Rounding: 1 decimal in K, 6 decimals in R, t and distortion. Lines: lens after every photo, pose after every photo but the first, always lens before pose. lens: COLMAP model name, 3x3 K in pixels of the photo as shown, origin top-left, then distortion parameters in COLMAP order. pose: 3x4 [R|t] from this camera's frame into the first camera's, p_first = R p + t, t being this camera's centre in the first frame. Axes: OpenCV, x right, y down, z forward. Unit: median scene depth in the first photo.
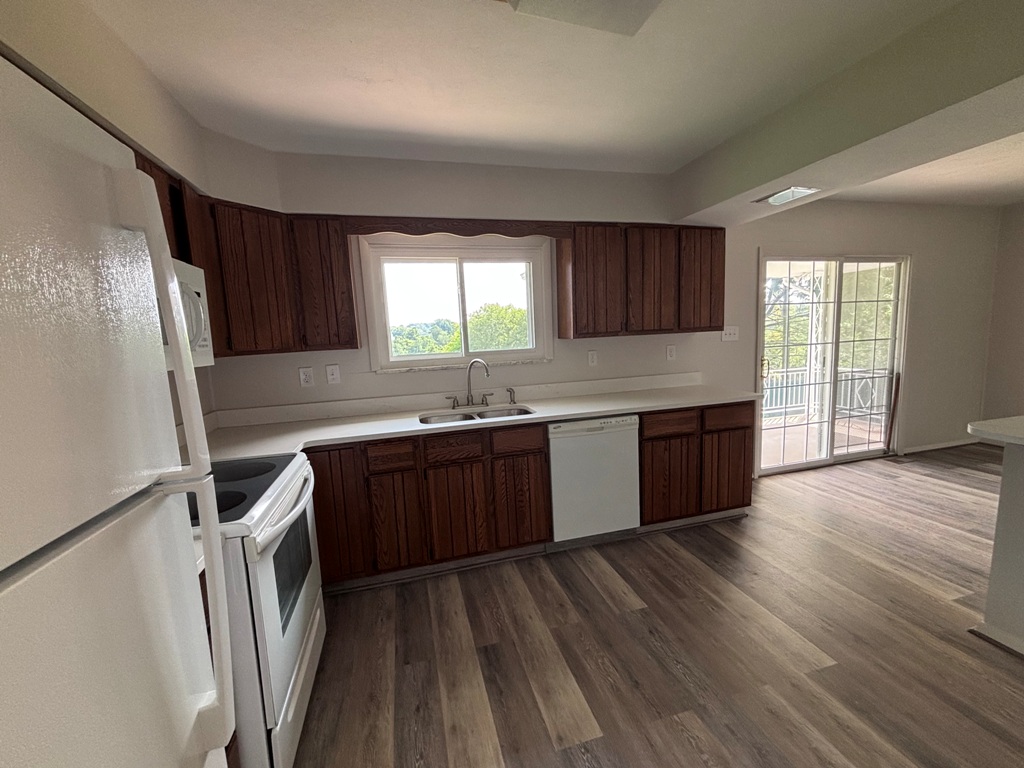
lens RADIAL K [[415.4, 0, 512.0], [0, 415.4, 384.0], [0, 0, 1]] dist [0.000568, 0.000006]
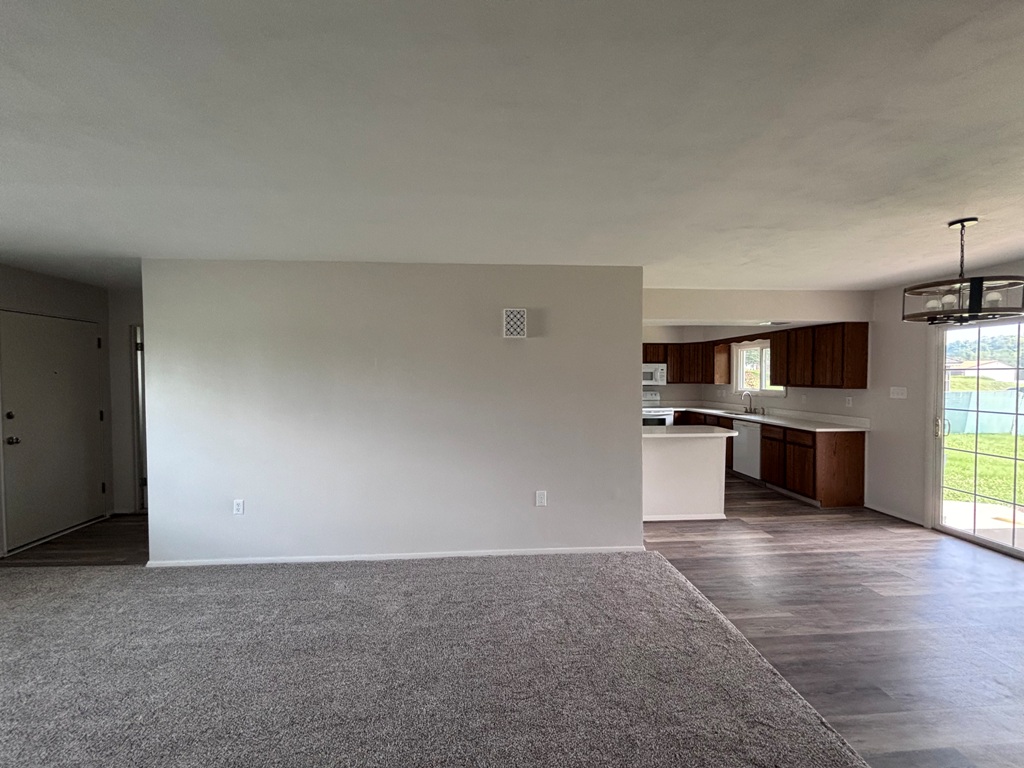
lens RADIAL K [[415.4, 0, 512.0], [0, 415.4, 384.0], [0, 0, 1]] dist [0.000568, 0.000006]
pose [[-0.184786, 0.067513, -0.980457, 2.550814], [-0.104775, 0.990599, 0.087958, -0.177797], [0.977178, 0.118981, -0.175975, 0.114030]]
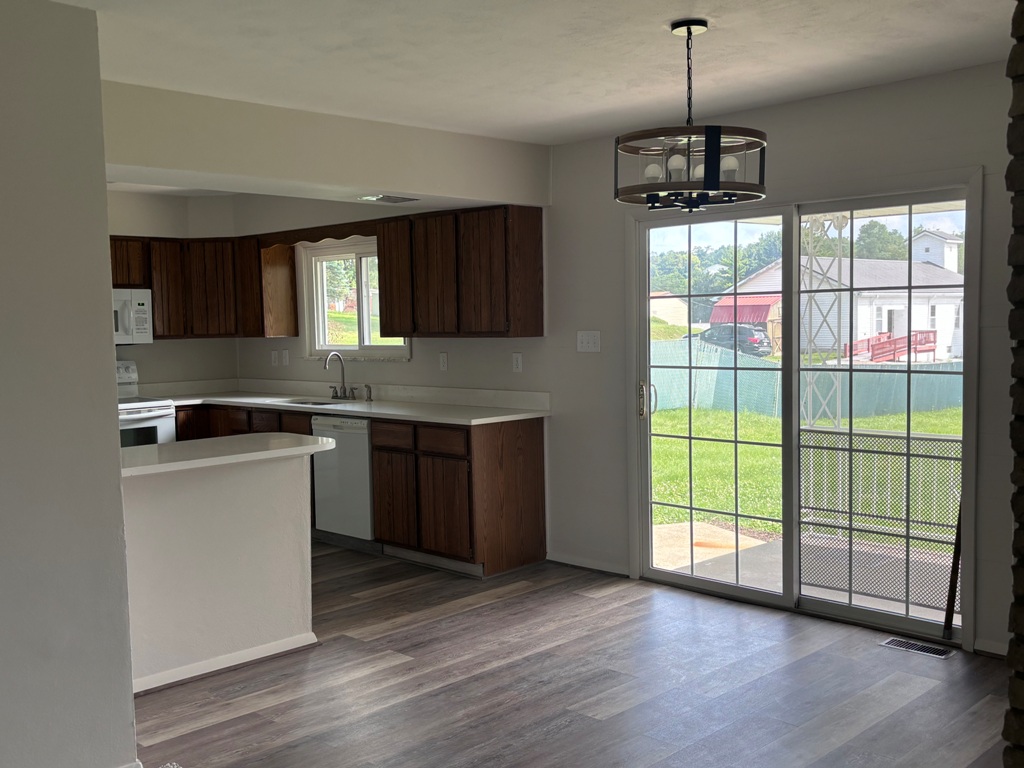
lens RADIAL K [[1012.9, 0, 510.1], [0, 1012.9, 384.6], [0, 0, 1]] dist [0.051758, -0.020268]
pose [[0.499848, 0.093375, -0.861065, 2.452313], [-0.104733, 0.993393, 0.046928, -0.150704], [0.859757, 0.066725, 0.506325, 0.084763]]
